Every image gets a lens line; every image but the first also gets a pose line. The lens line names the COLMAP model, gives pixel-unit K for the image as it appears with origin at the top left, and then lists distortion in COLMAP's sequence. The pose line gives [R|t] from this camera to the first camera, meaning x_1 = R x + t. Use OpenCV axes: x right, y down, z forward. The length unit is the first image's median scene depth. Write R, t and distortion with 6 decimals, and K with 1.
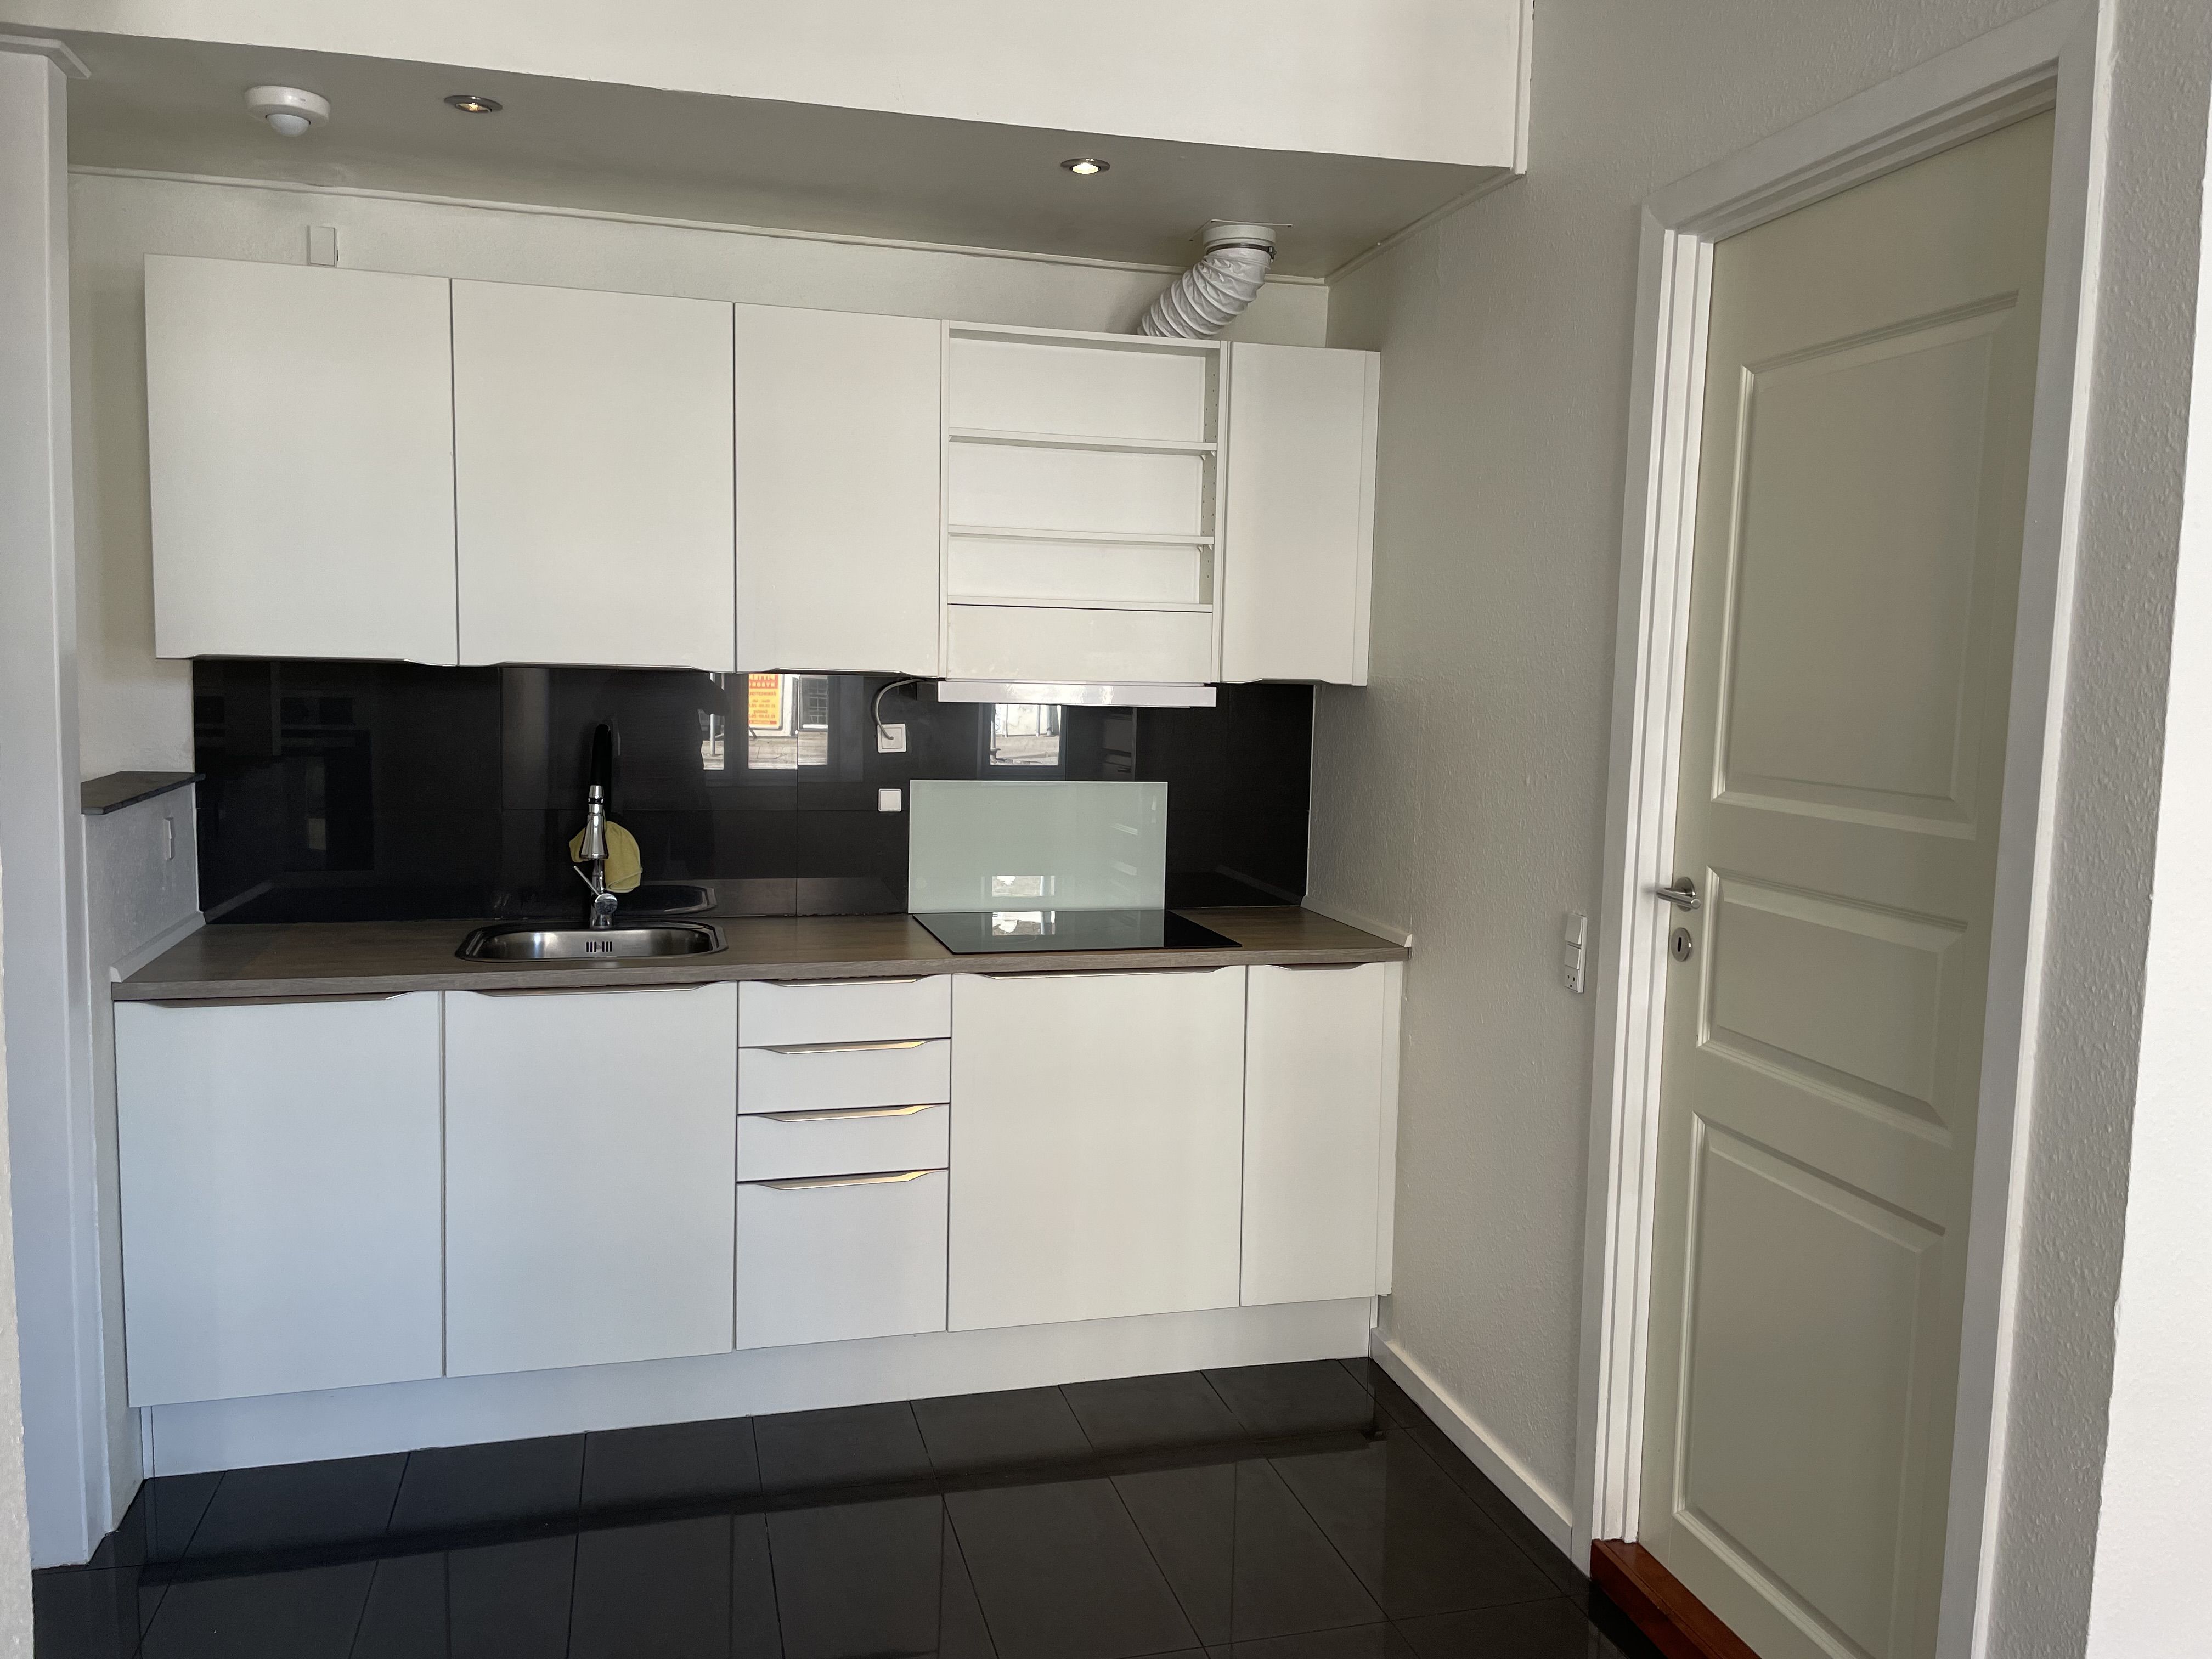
lens RADIAL K [[1657.3, 0, 1106.0], [0, 1657.3, 829.5], [0, 0, 1]] dist [0.113168, -0.154939]
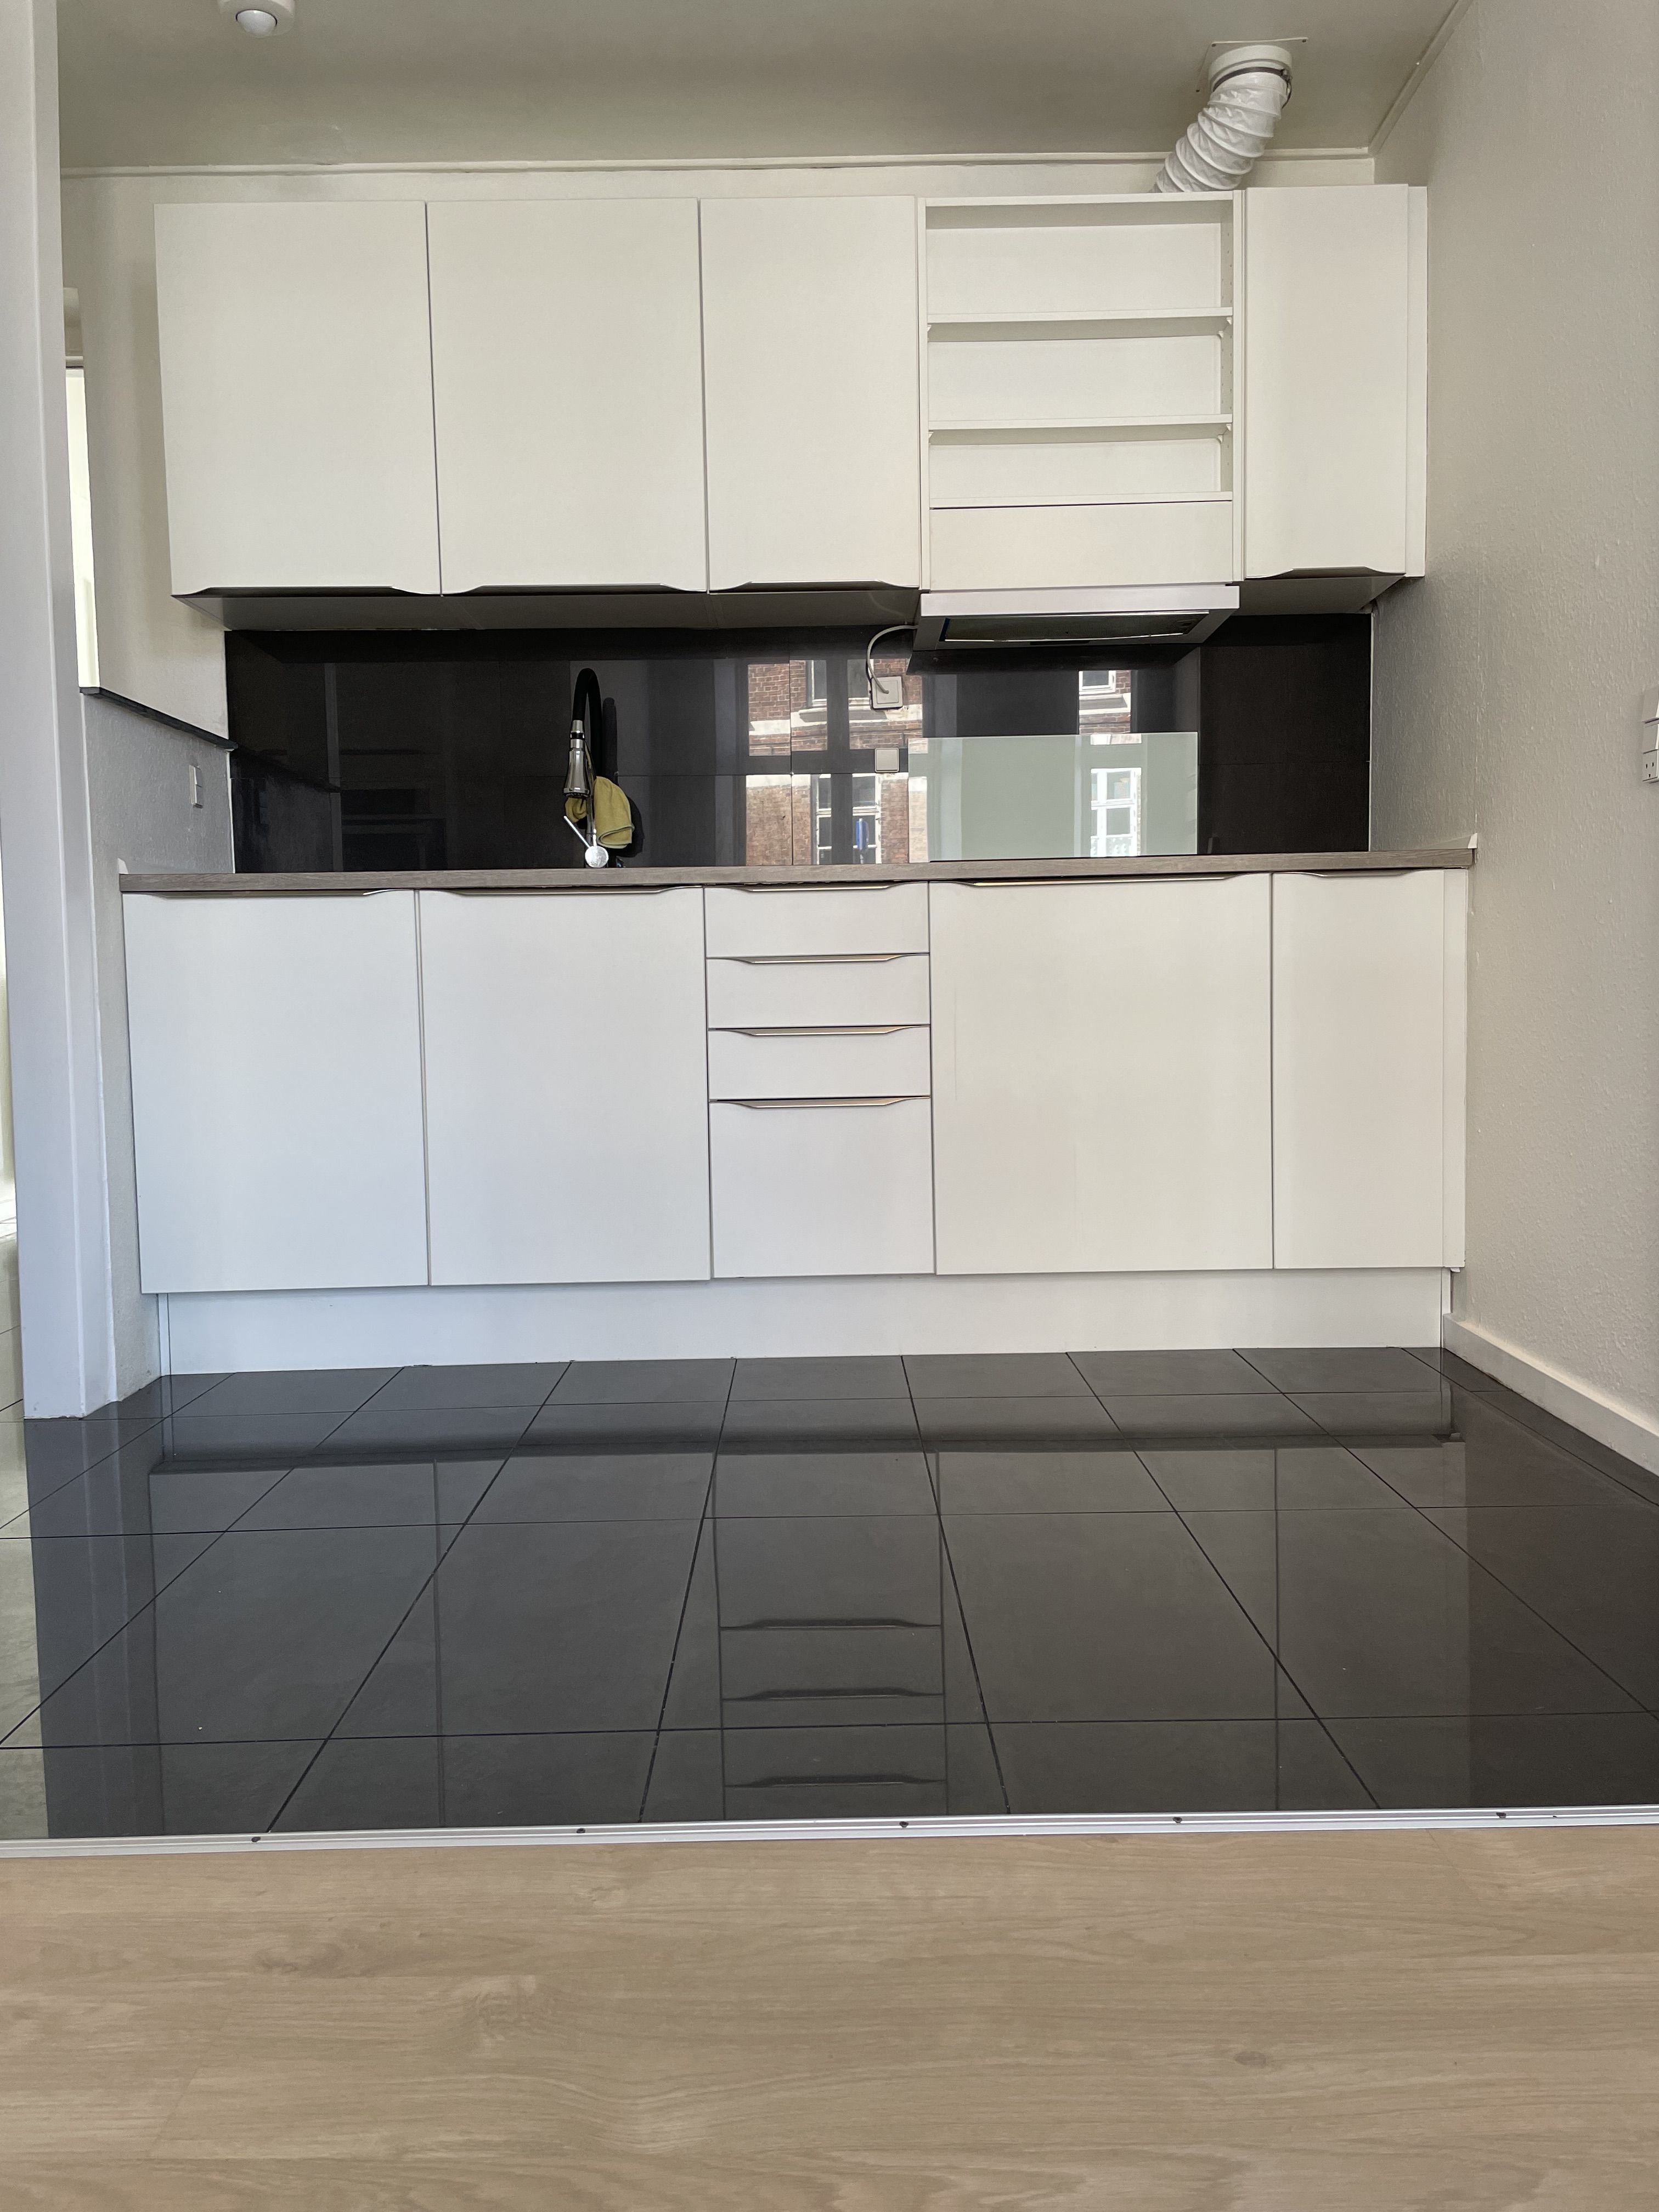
lens RADIAL K [[1657.3, 0, 829.5], [0, 1657.3, 1106.0], [0, 0, 1]] dist [0.113168, -0.154939]
pose [[0.964986, -0.023455, -0.261252, 0.086790], [0.014450, 0.999235, -0.036336, 0.229635], [0.261904, 0.031288, 0.964587, 0.093252]]
